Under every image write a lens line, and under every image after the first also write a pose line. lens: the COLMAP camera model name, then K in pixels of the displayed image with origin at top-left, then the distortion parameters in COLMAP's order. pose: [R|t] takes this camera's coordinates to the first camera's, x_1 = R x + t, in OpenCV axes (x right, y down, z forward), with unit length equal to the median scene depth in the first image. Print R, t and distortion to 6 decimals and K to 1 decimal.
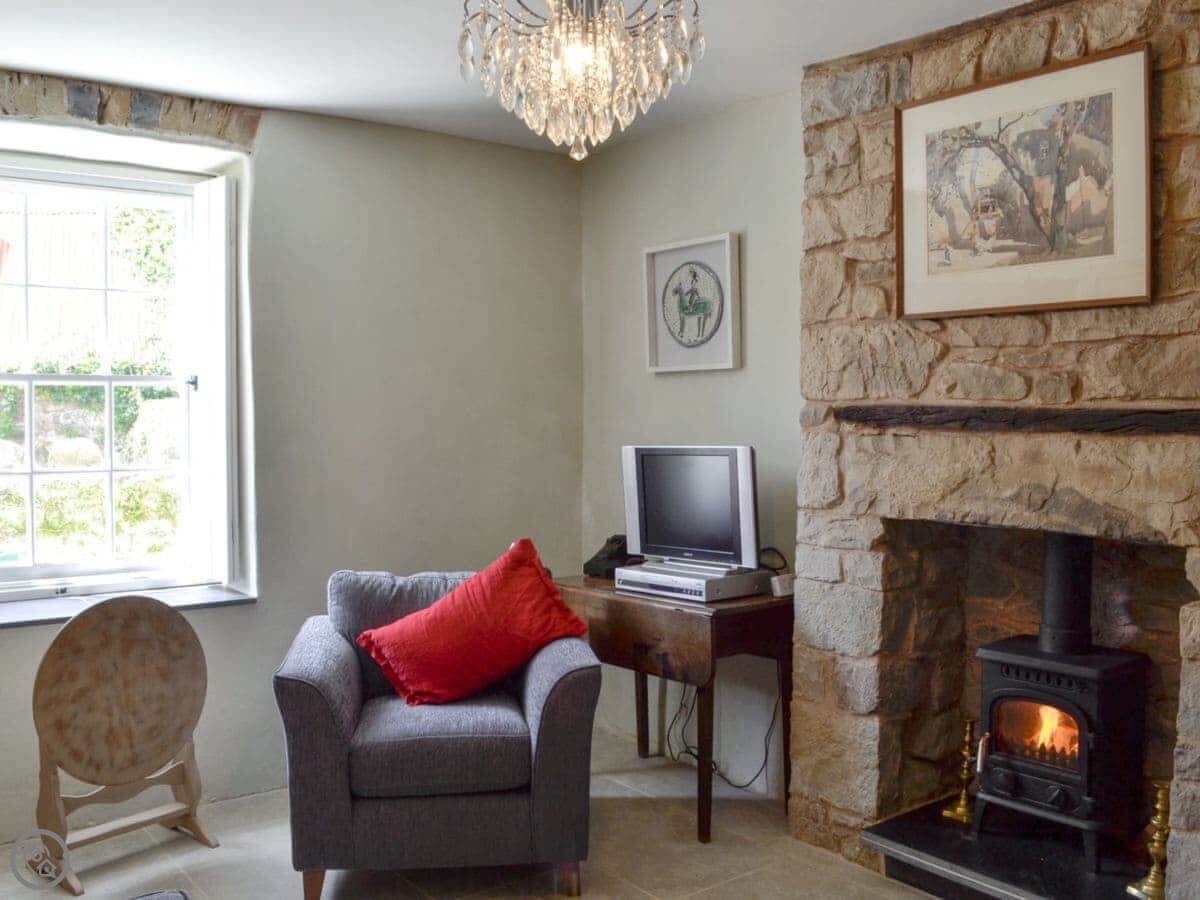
lens RADIAL K [[1115.4, 0, 600.0], [0, 1115.4, 450.0], [0, 0, 1]] dist [-0.078770, 0.001816]
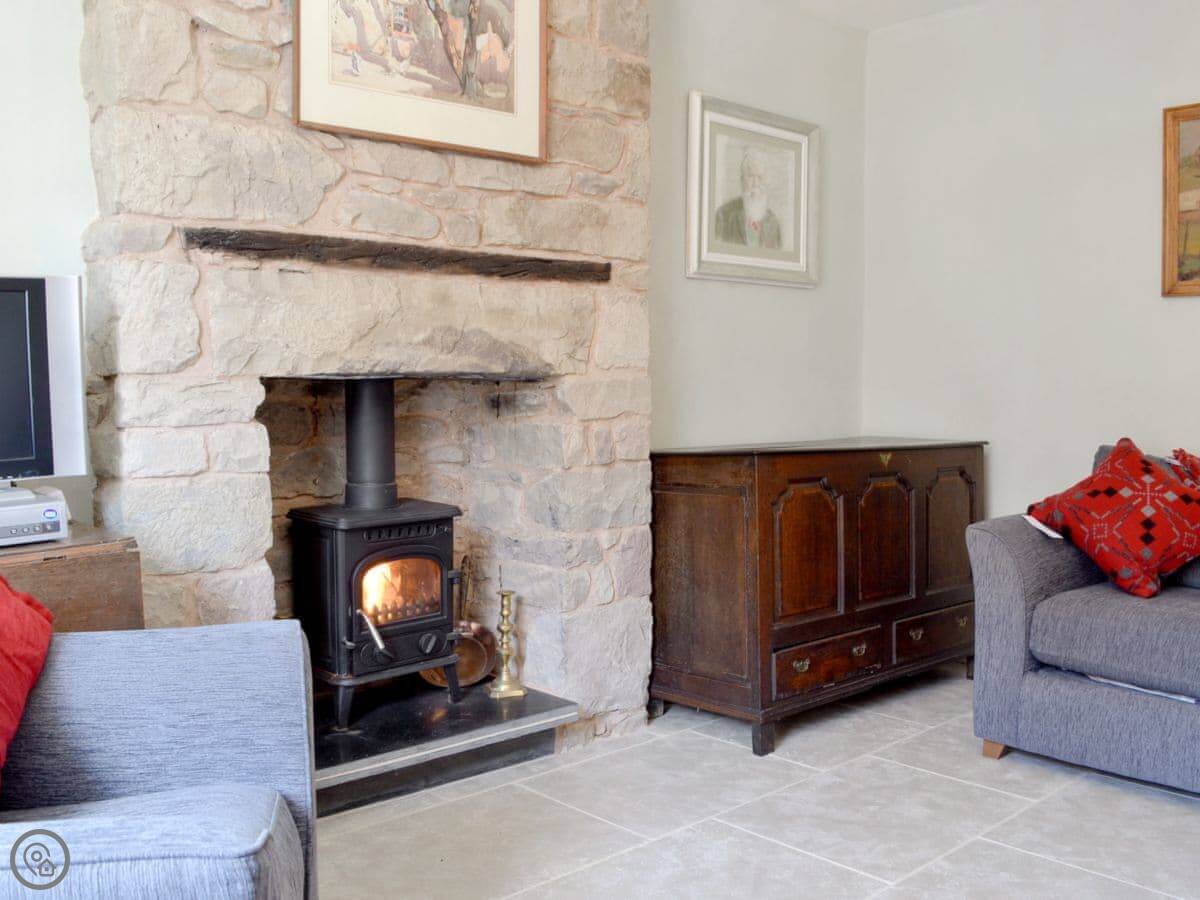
lens RADIAL K [[1115.4, 0, 600.0], [0, 1115.4, 450.0], [0, 0, 1]] dist [-0.078770, 0.001816]
pose [[-0.095687, -0.068601, 0.993045, -0.595722], [0.039491, 0.996575, 0.072650, 0.071653], [-0.994628, 0.046168, -0.092650, 0.926933]]
